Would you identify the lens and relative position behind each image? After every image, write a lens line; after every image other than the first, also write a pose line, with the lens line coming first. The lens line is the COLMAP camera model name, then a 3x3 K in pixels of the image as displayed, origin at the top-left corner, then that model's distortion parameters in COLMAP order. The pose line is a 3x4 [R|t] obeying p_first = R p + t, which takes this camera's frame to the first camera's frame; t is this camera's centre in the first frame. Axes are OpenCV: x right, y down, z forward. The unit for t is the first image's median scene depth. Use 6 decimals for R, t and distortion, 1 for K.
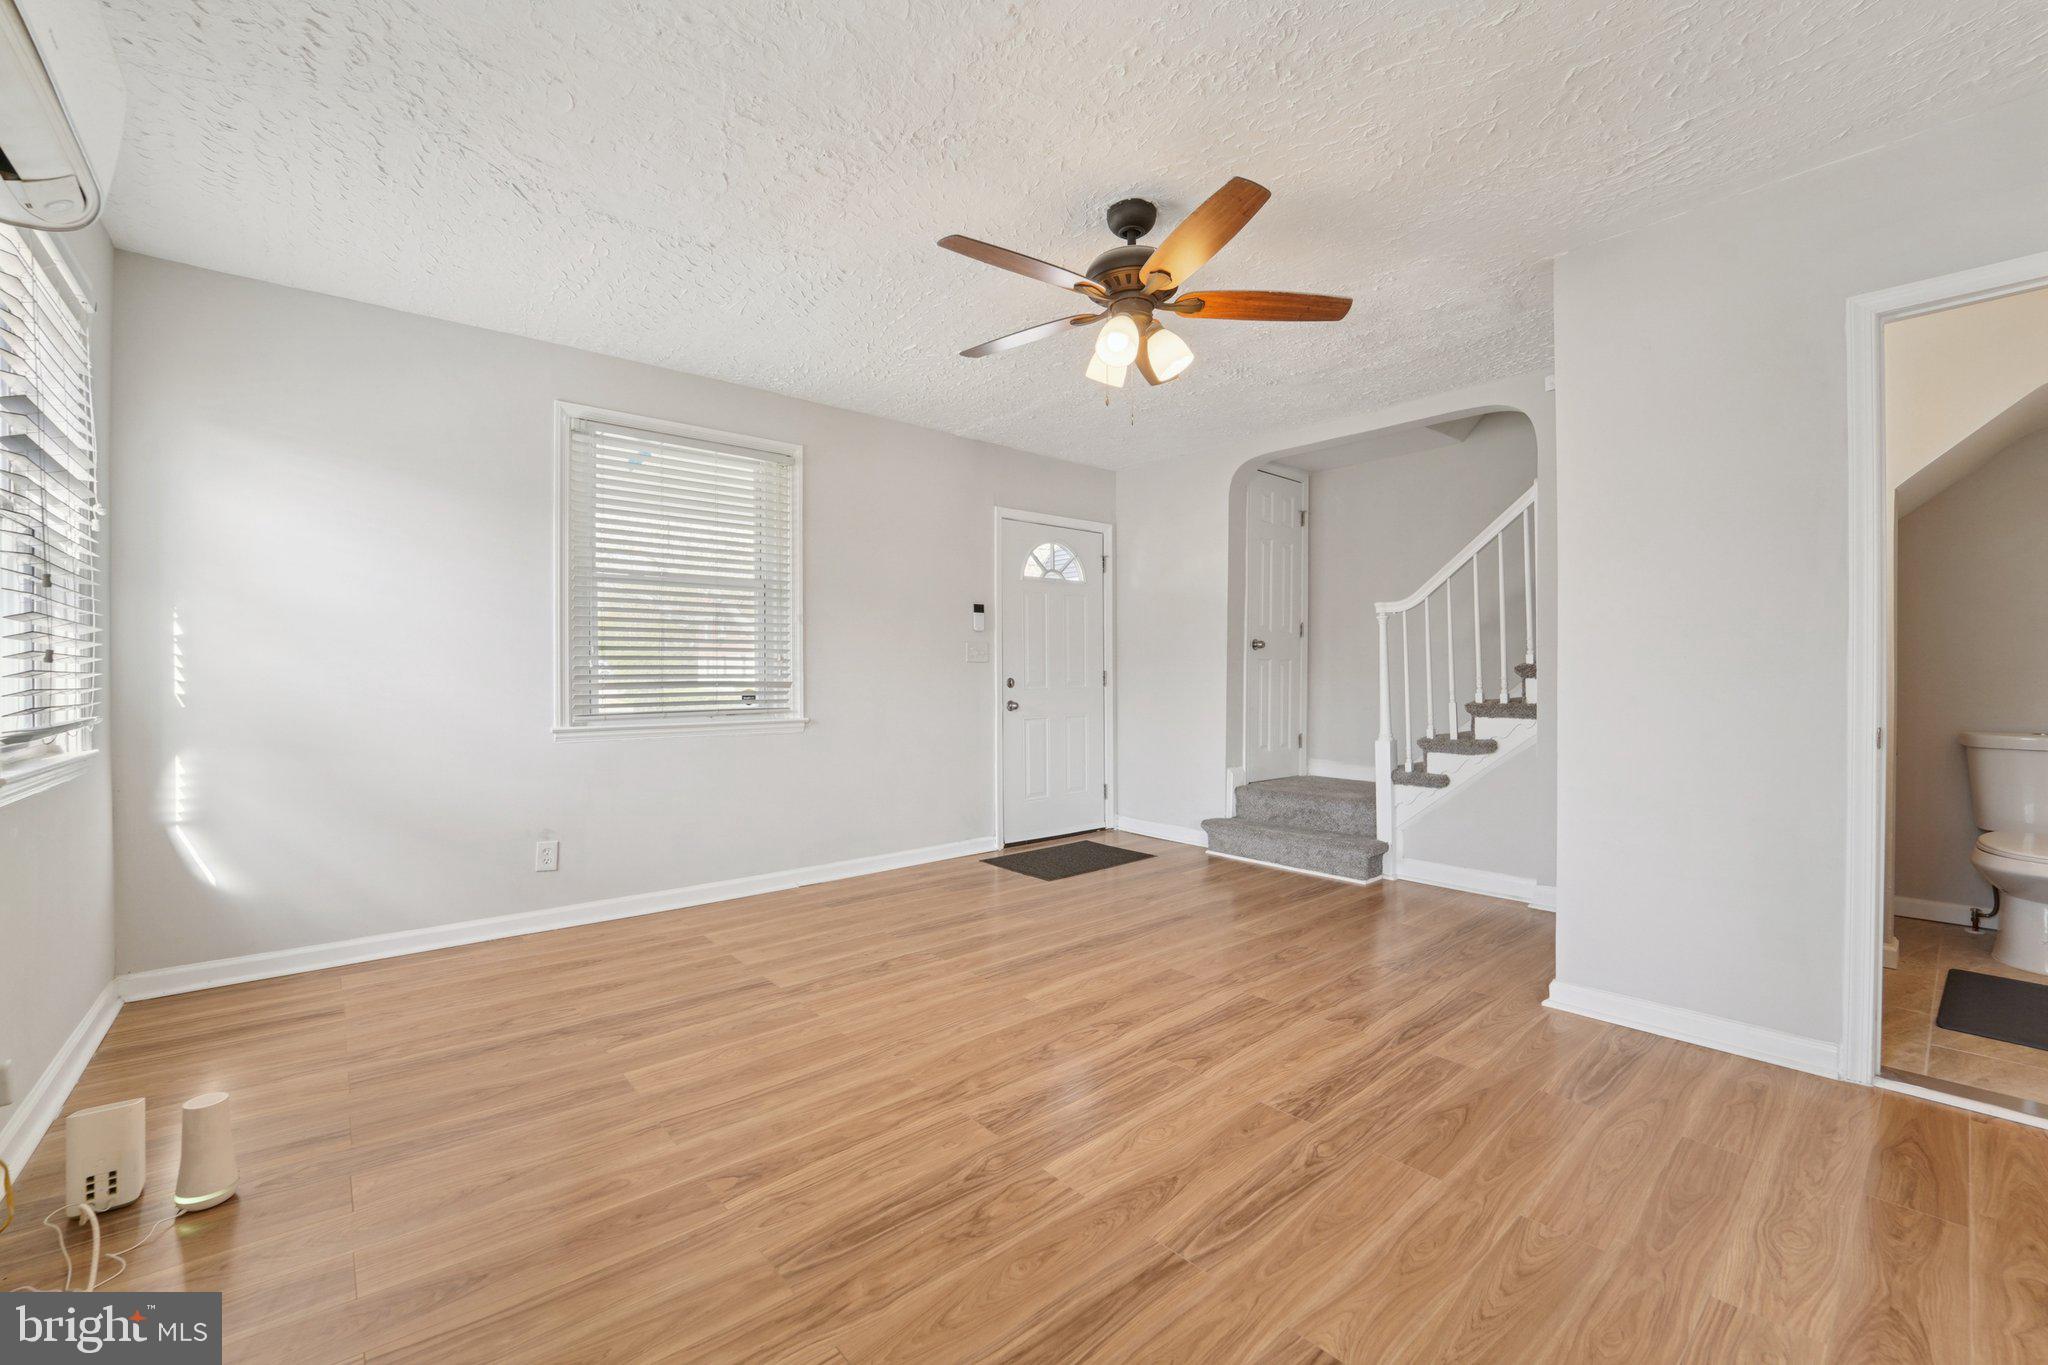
lens RADIAL K [[856.6, 0, 1001.5], [0, 856.6, 678.9], [0, 0, 1]] dist [-0.020020, -0.000149]
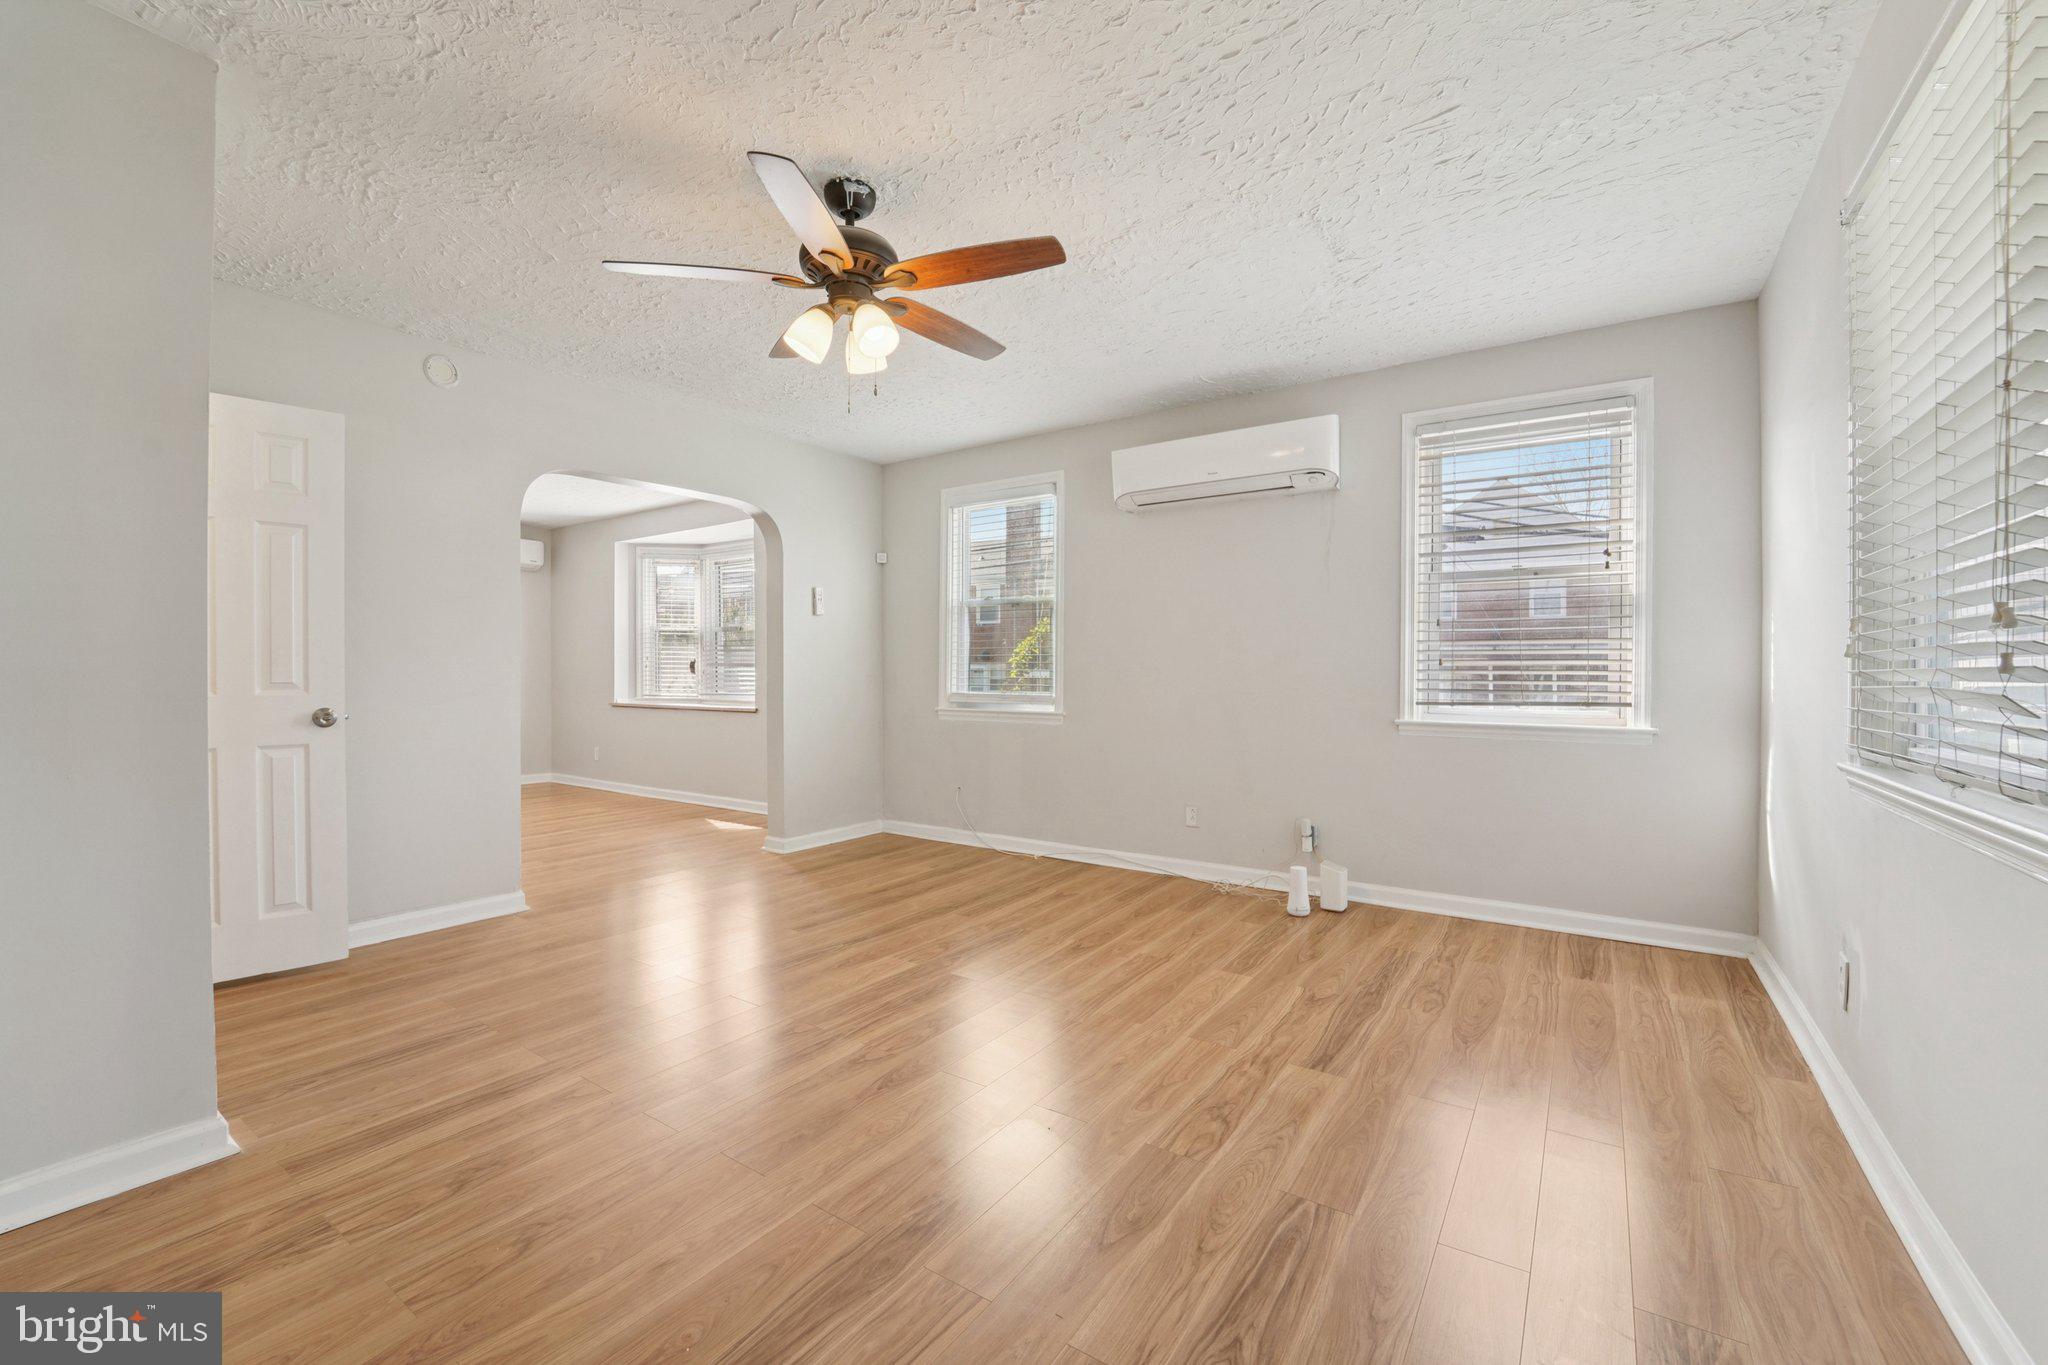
lens RADIAL K [[856.6, 0, 1001.5], [0, 856.6, 678.9], [0, 0, 1]] dist [-0.020020, -0.000149]
pose [[-0.967688, 0.003769, -0.252123, 0.219414], [0.000958, 0.999936, 0.011271, -0.004252], [0.252149, 0.010665, -0.967630, 1.882487]]
